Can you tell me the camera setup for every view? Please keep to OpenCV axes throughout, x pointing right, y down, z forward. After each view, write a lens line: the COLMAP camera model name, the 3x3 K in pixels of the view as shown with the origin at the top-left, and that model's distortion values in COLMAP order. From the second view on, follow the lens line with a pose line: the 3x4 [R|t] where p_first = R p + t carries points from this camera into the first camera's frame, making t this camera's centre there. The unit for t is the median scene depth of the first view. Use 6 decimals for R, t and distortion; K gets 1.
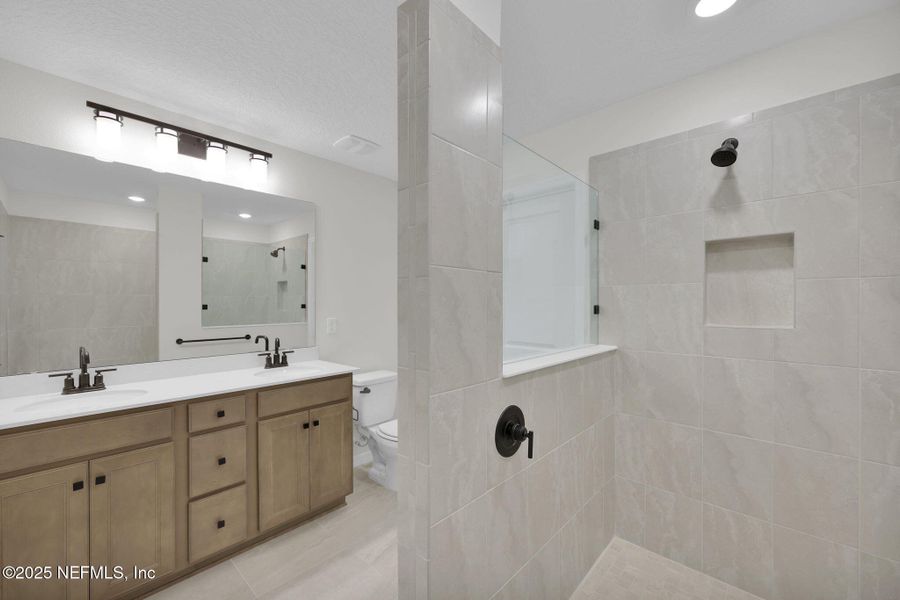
lens RADIAL K [[363.3, 0, 456.4], [0, 363.3, 301.4], [0, 0, 1]] dist [-0.007489, 0.000194]
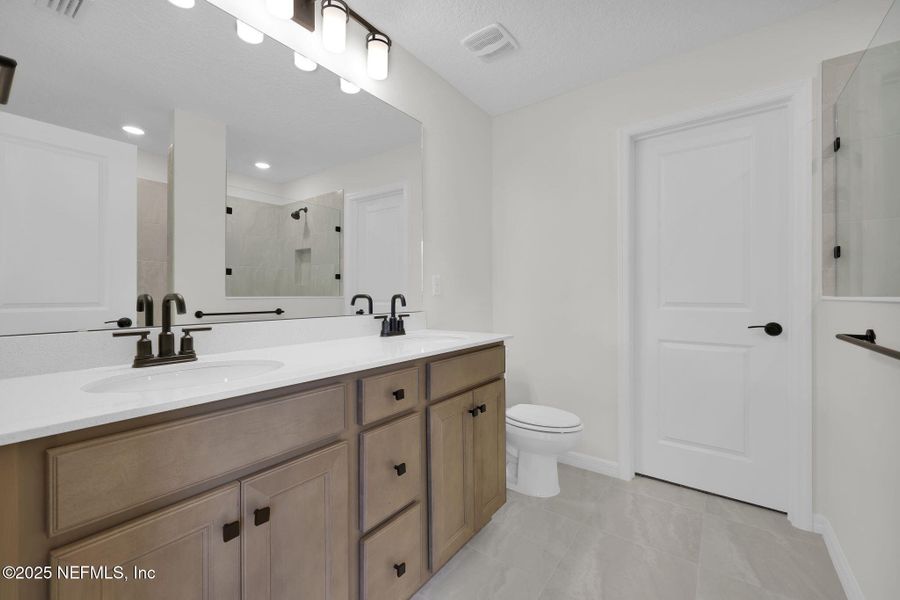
lens RADIAL K [[363.3, 0, 442.8], [0, 363.3, 295.1], [0, 0, 1]] dist [-0.007489, 0.000194]
pose [[0.994924, 0.000334, 0.100625, -0.548186], [-0.000064, 0.999996, -0.002689, 0.119161], [-0.100626, 0.002669, 0.994921, 0.308415]]
